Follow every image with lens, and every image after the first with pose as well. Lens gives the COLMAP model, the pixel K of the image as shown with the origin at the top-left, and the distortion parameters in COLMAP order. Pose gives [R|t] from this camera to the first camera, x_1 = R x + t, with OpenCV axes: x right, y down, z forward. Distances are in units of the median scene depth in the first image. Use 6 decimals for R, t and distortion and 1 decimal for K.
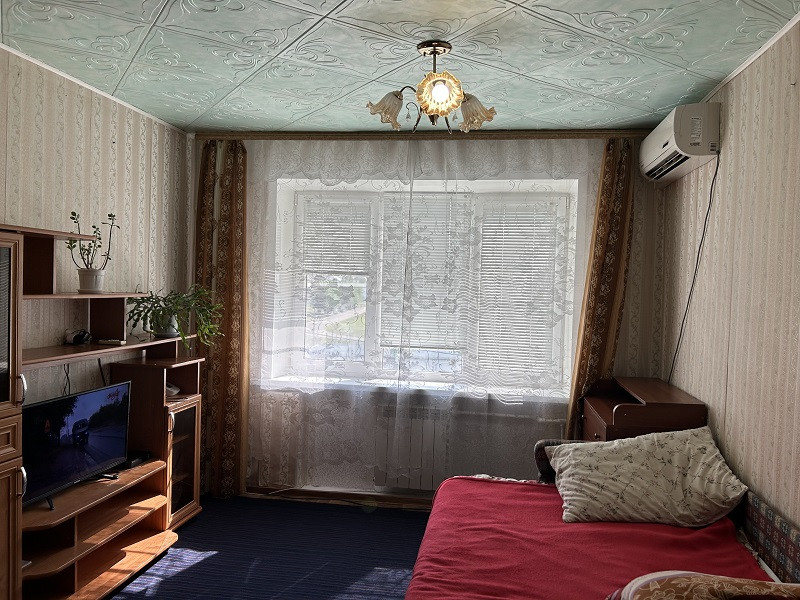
lens RADIAL K [[604.5, 0, 411.7], [0, 604.5, 298.9], [0, 0, 1]] dist [0.055376, -0.063917]
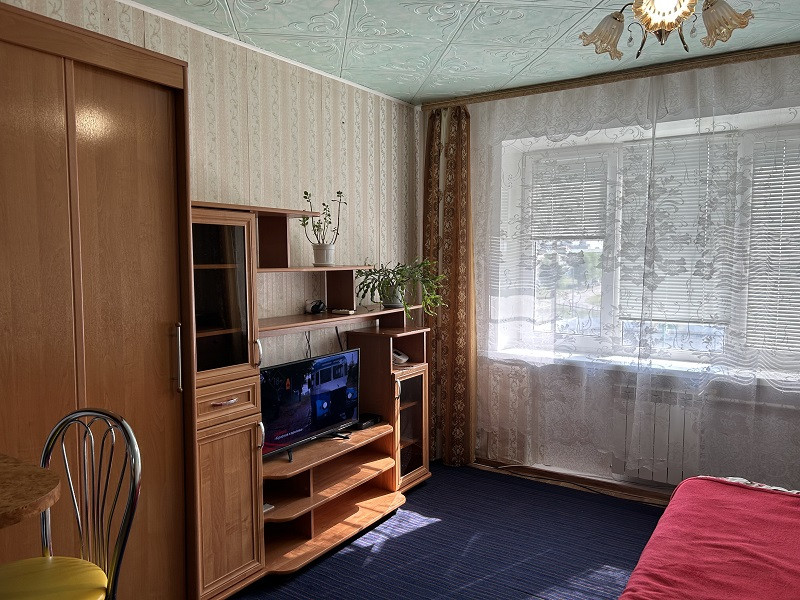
lens RADIAL K [[604.5, 0, 407.6], [0, 604.5, 302.3], [0, 0, 1]] dist [0.055376, -0.063917]
pose [[0.907899, -0.001464, -0.419186, 0.047752], [0.023126, 0.998646, 0.046599, 0.006379], [0.418551, -0.052001, 0.906704, 0.073279]]
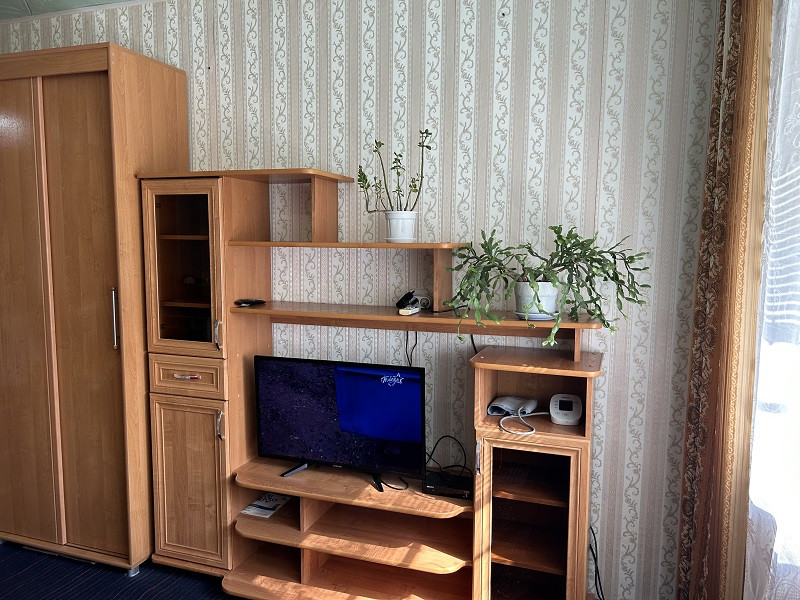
lens RADIAL K [[604.5, 0, 405.3], [0, 604.5, 299.6], [0, 0, 1]] dist [0.055376, -0.063917]
pose [[-0.180657, 0.072209, -0.980892, 0.183023], [-0.028894, 0.996481, 0.078678, 0.001728], [0.983122, 0.042556, -0.177935, 0.943212]]
